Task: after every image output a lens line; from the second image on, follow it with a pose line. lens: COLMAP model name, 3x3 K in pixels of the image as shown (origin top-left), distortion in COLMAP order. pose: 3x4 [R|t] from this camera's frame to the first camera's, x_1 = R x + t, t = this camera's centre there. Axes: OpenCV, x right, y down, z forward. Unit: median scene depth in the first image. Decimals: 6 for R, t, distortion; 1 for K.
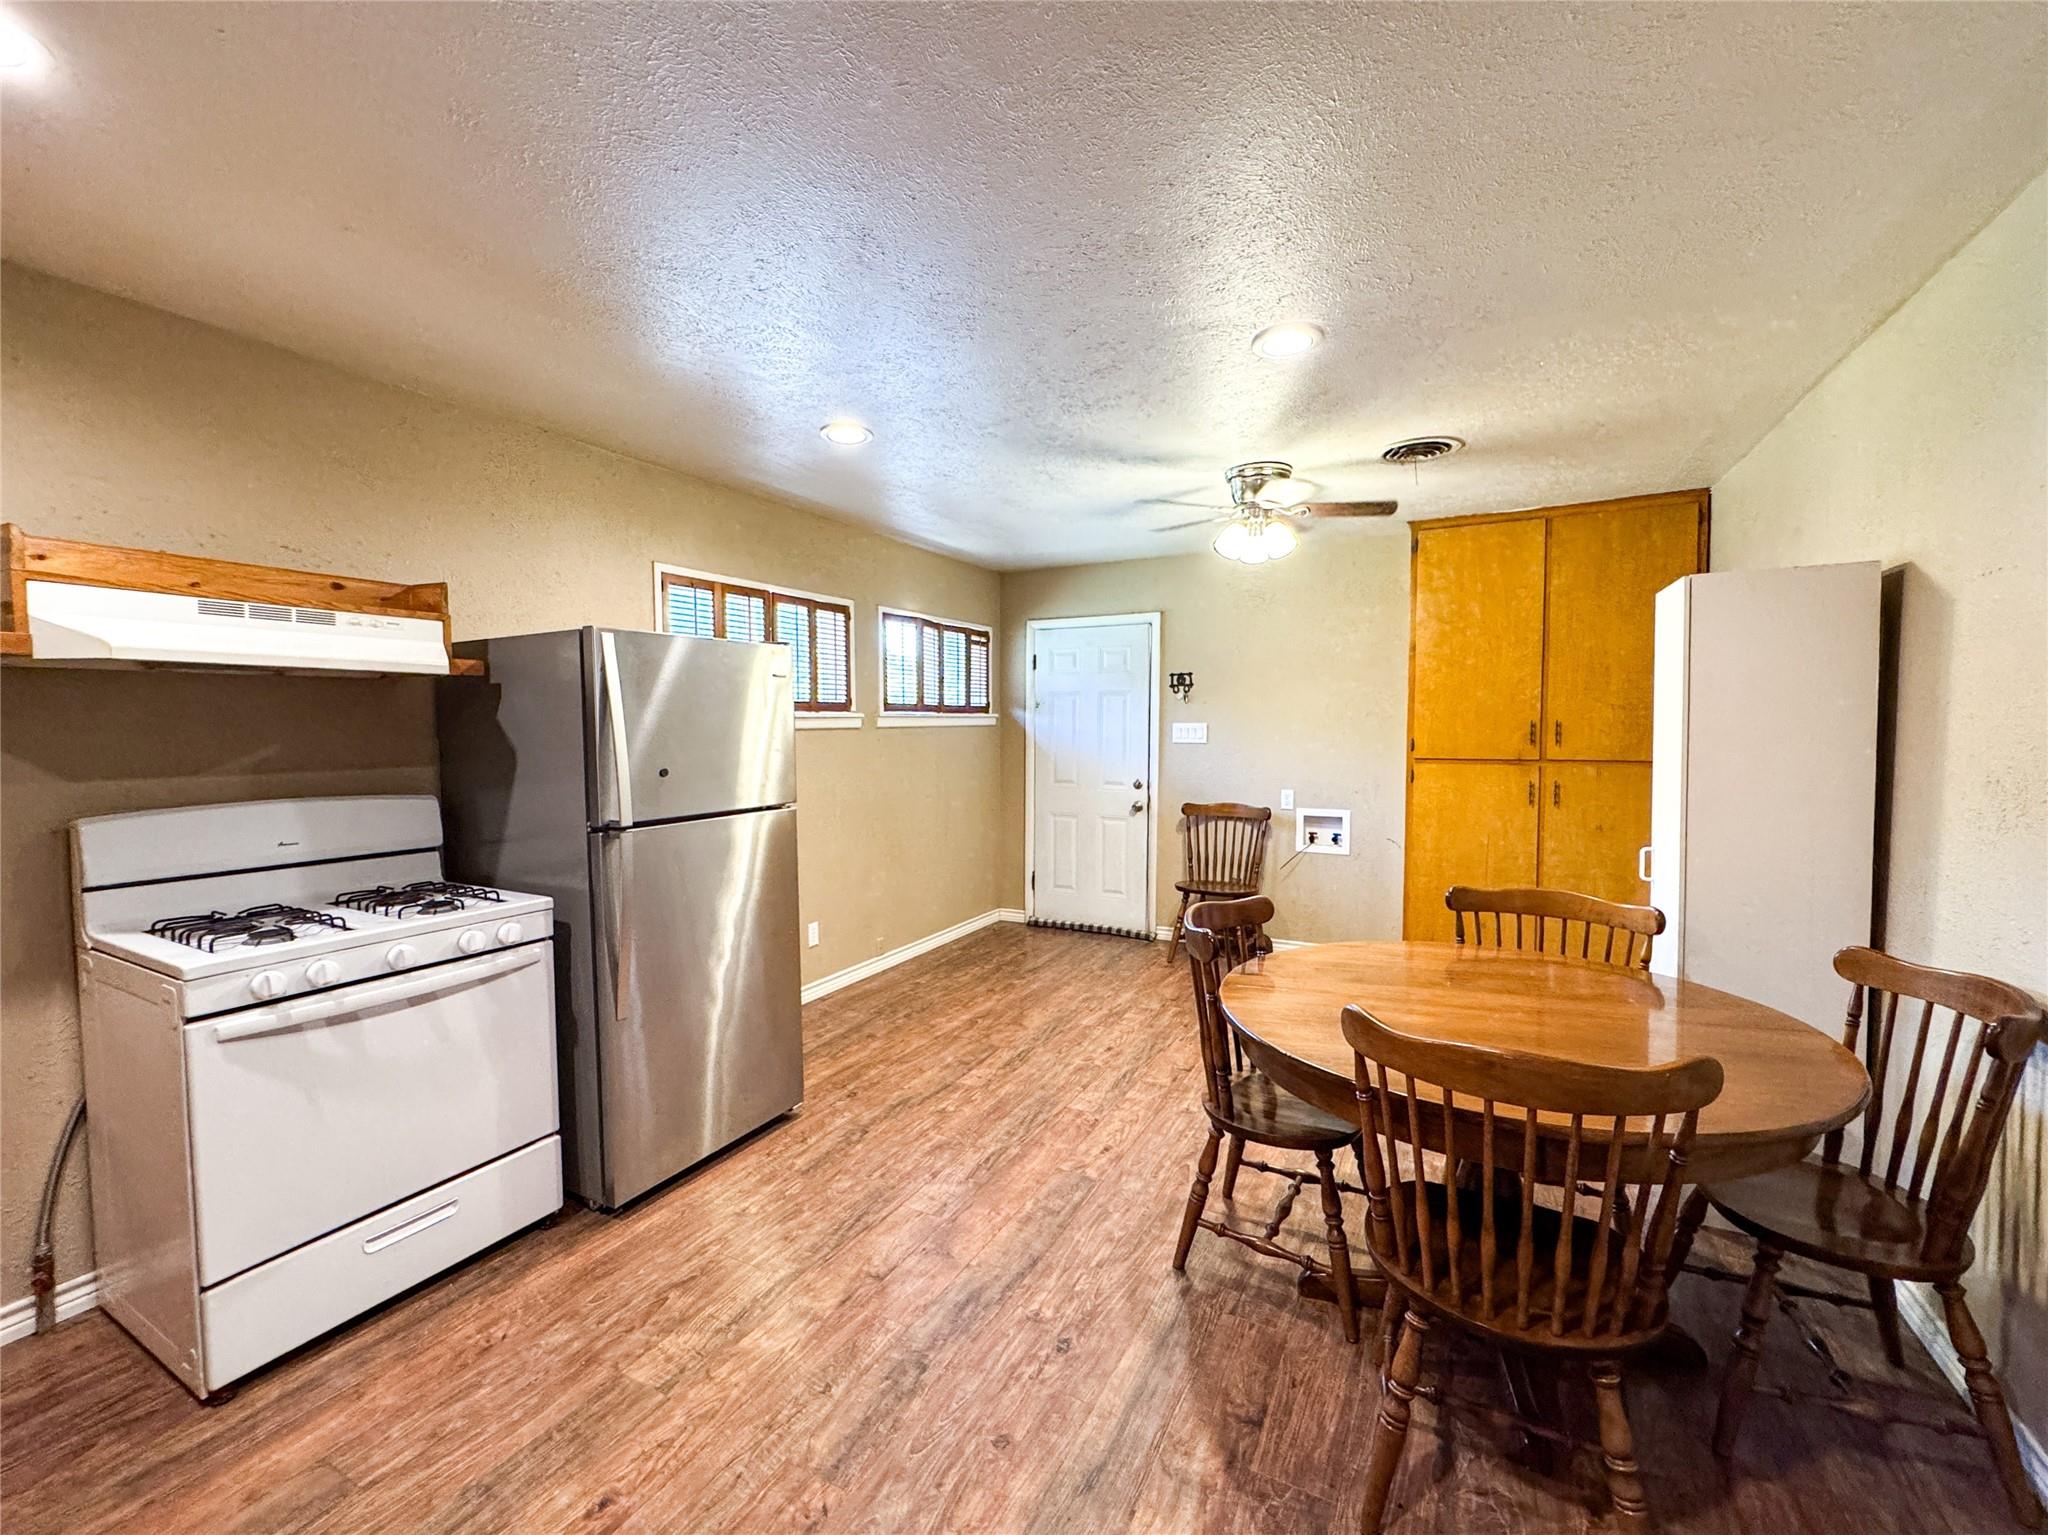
lens RADIAL K [[839.8, 0, 1024.0], [0, 839.8, 767.5], [0, 0, 1]] dist [0.000607, 0.000091]
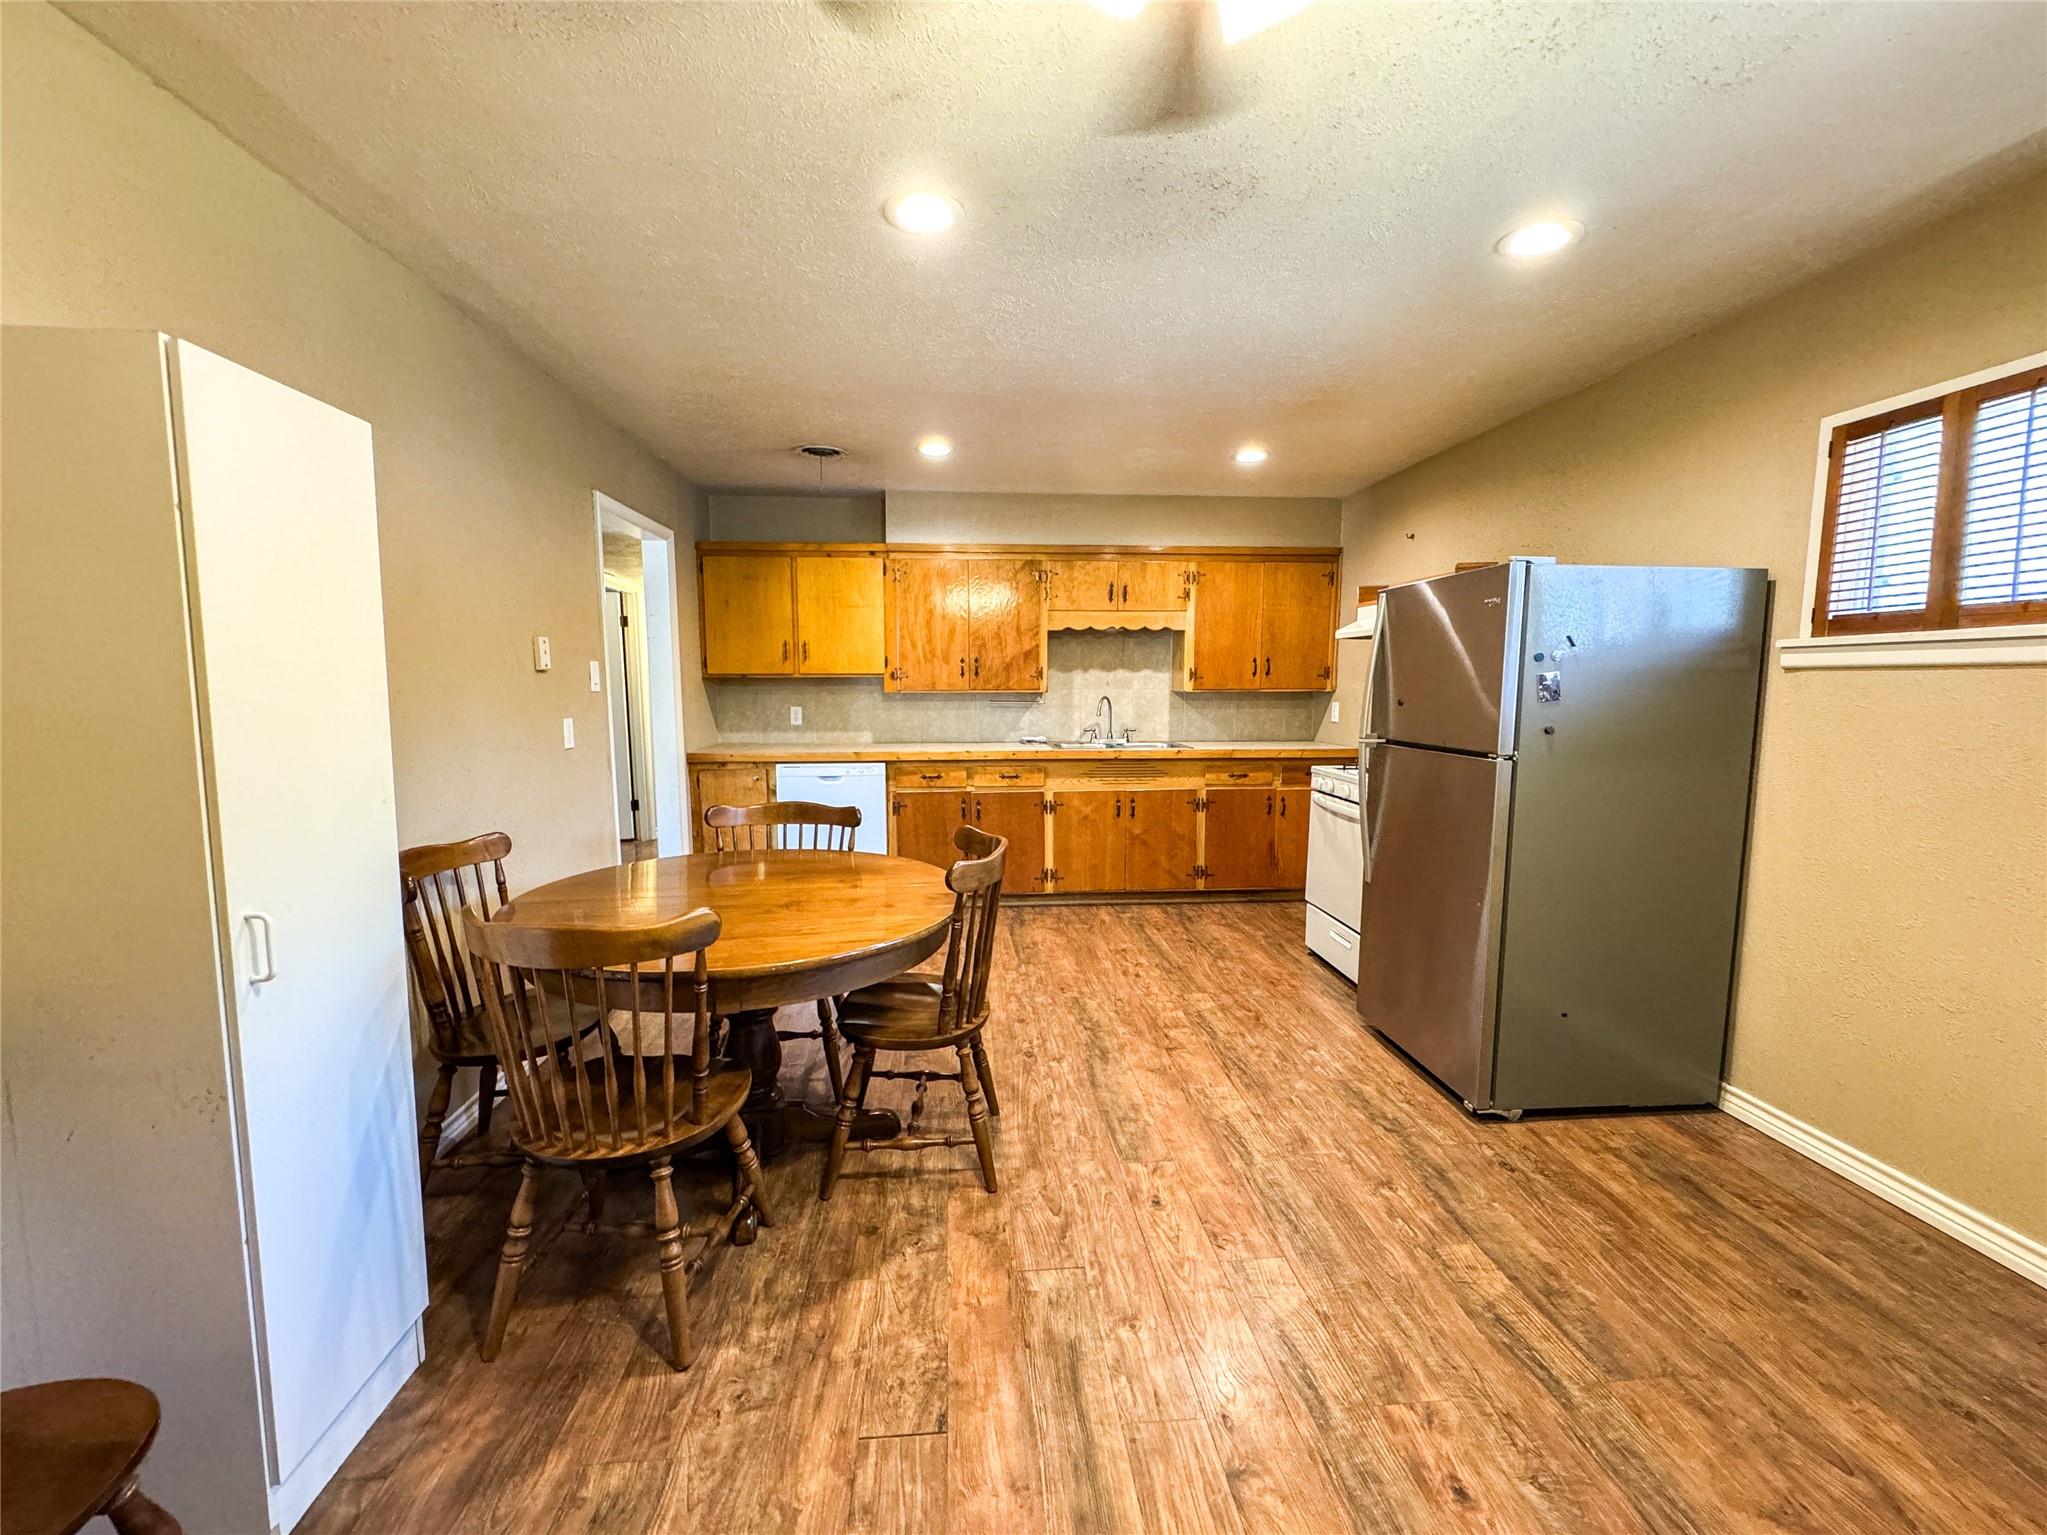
lens RADIAL K [[828.9, 0, 1023.5], [0, 828.9, 767.5], [0, 0, 1]] dist [0.000981, 0.000433]
pose [[-0.839679, 0.060312, -0.539723, 0.636240], [-0.026688, 0.988031, 0.151929, -0.065064], [0.542426, 0.141976, -0.828020, 1.617636]]
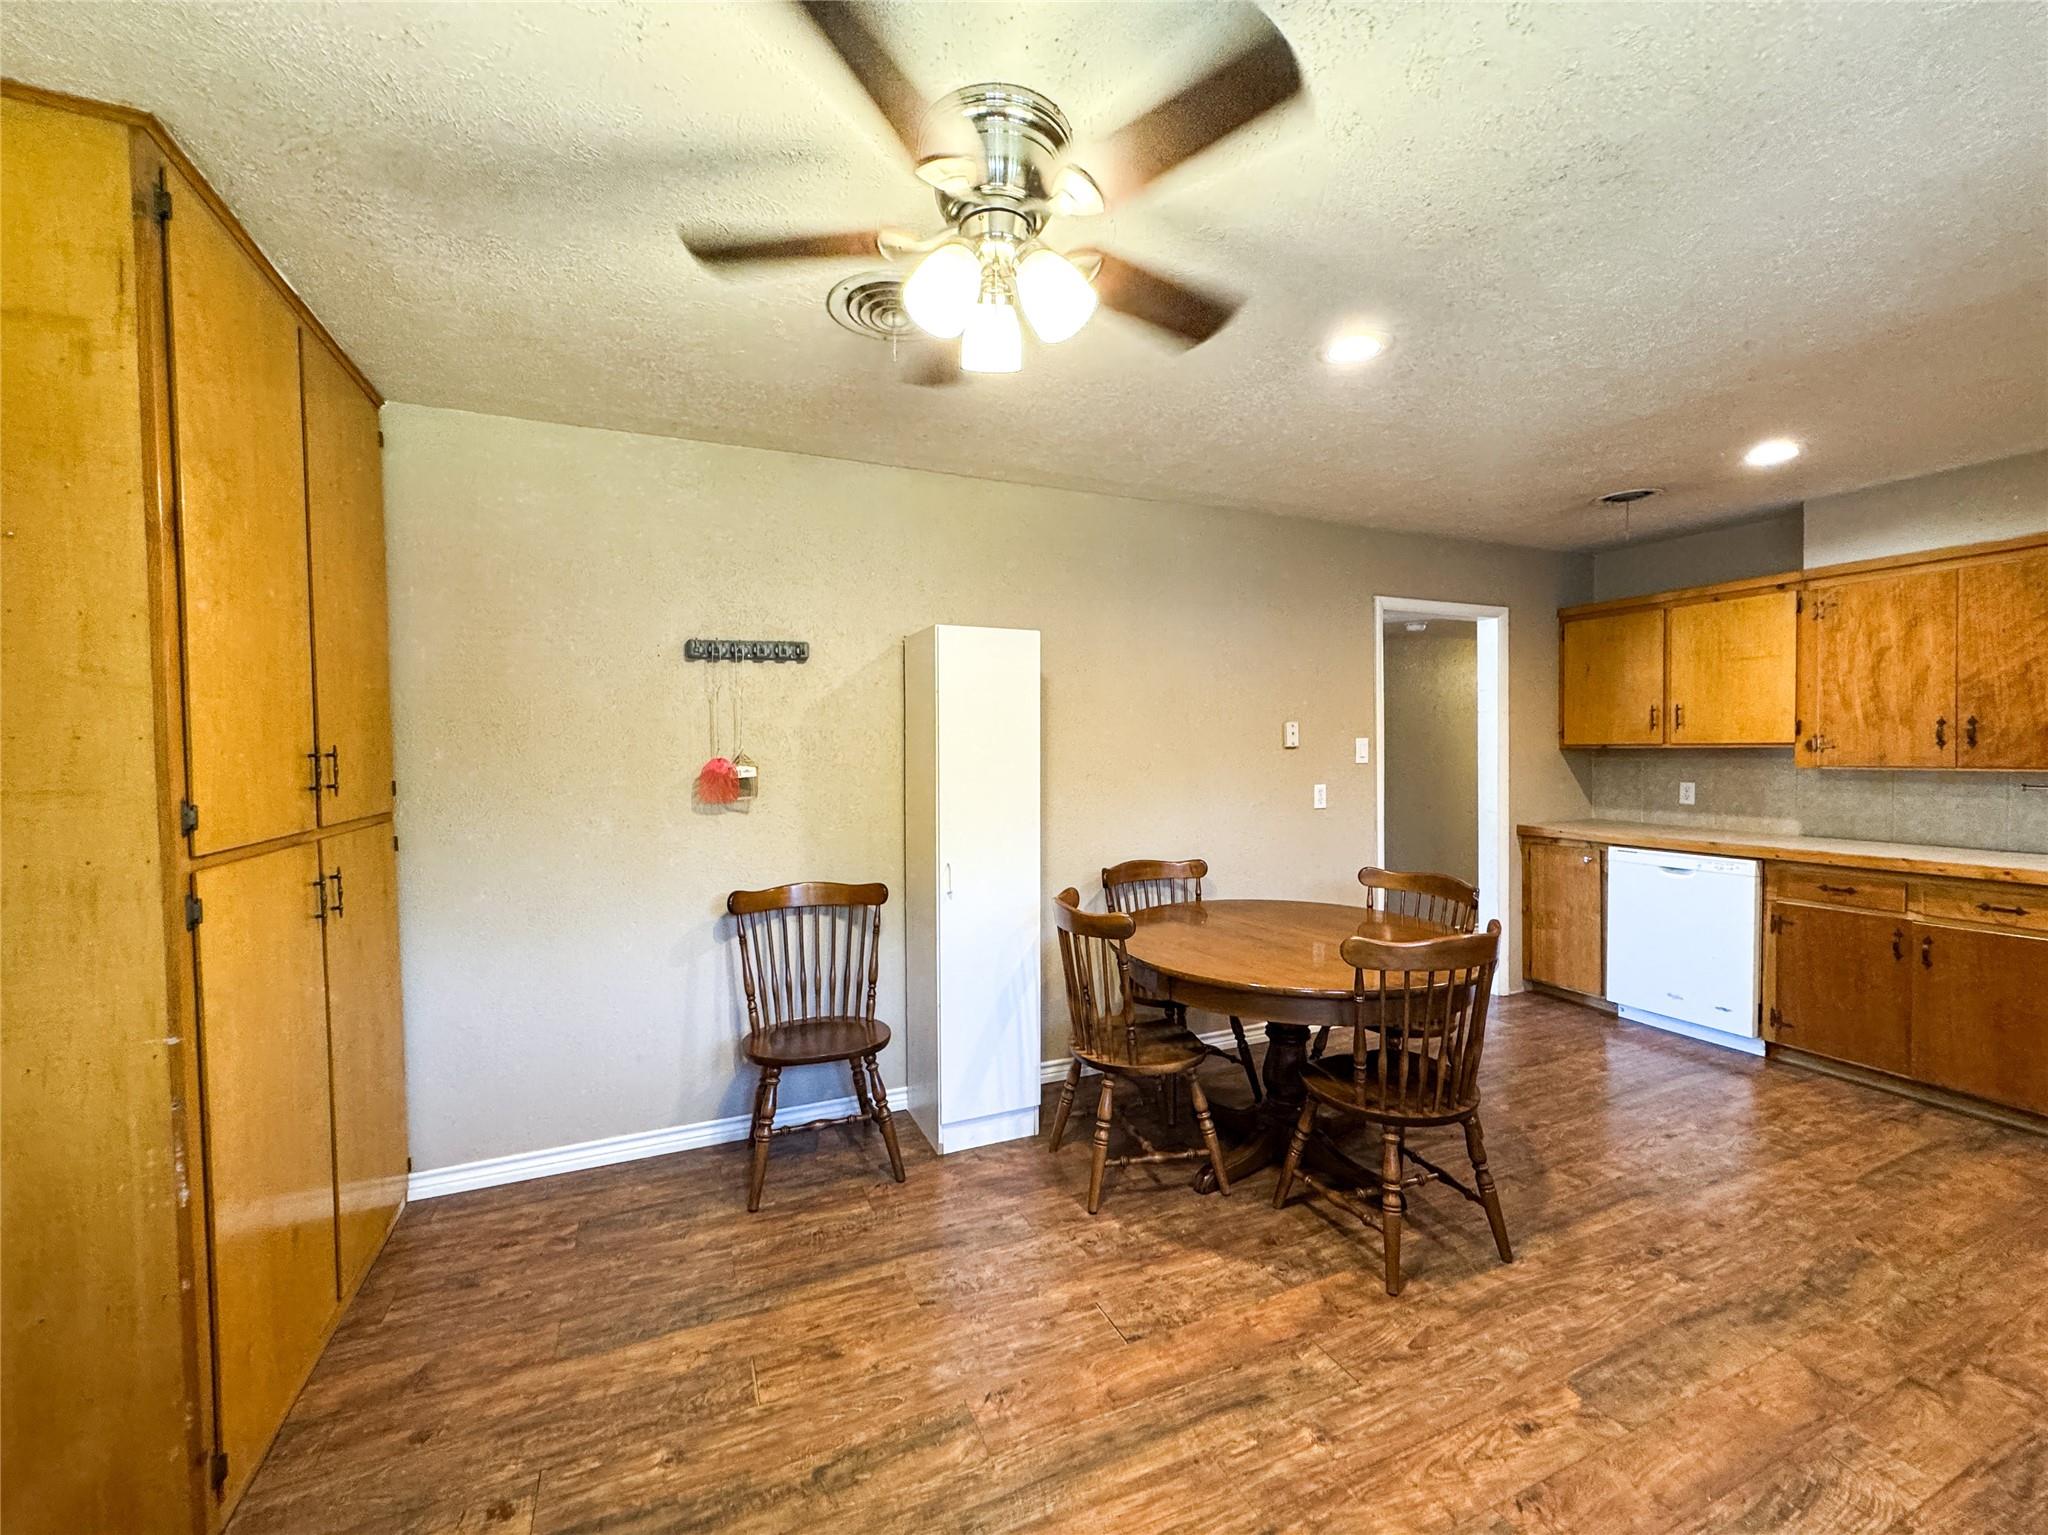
lens RADIAL K [[839.8, 0, 1024.0], [0, 839.8, 767.5], [0, 0, 1]] dist [0.000607, 0.000091]
pose [[-0.783299, -0.006482, 0.621611, 0.008171], [0.043607, 0.996910, 0.065344, -0.089933], [-0.620113, 0.078290, -0.780596, 1.783711]]
